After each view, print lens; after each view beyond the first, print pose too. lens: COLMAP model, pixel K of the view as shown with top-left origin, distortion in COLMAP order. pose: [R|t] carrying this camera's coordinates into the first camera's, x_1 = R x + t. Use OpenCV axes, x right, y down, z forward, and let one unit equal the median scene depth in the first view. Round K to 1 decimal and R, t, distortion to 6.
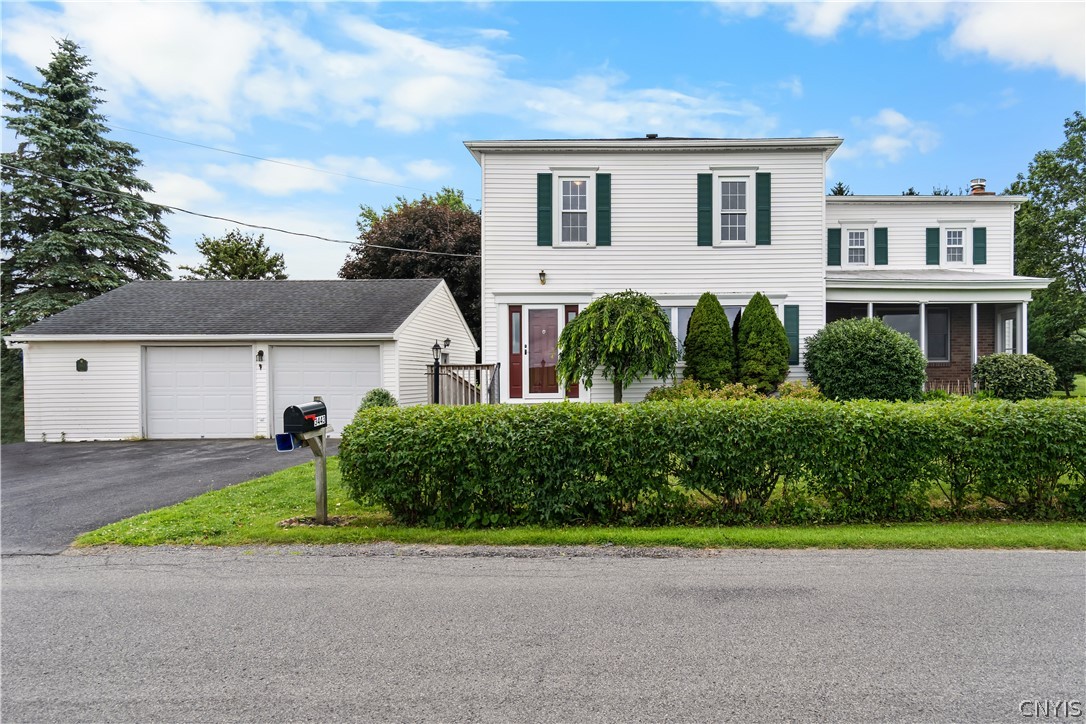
lens RADIAL K [[656.8, 0, 543.0], [0, 656.8, 362.0], [0, 0, 1]] dist [0.001550, -0.001012]
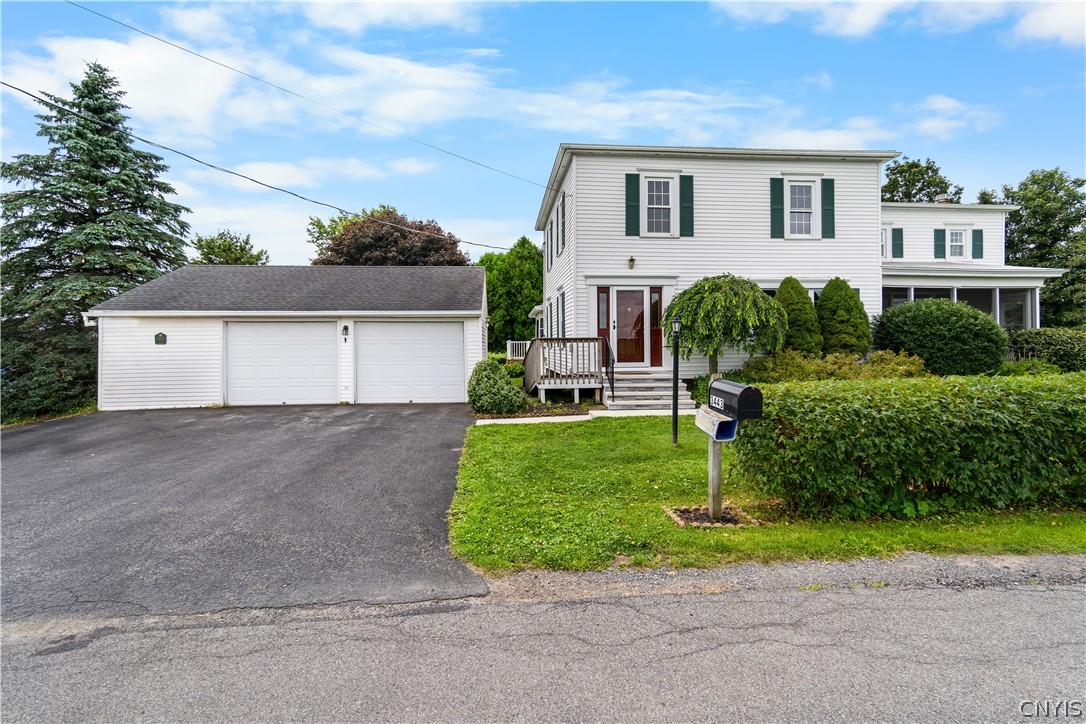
lens RADIAL K [[494.4, 0, 544.5], [0, 494.4, 328.9], [0, 0, 1]] dist [-0.002748, 0.000209]
pose [[0.991335, 0.001880, 0.131344, -0.262587], [0.000145, 0.999881, -0.015406, 0.001662], [-0.131357, 0.015291, 0.991217, 0.151852]]
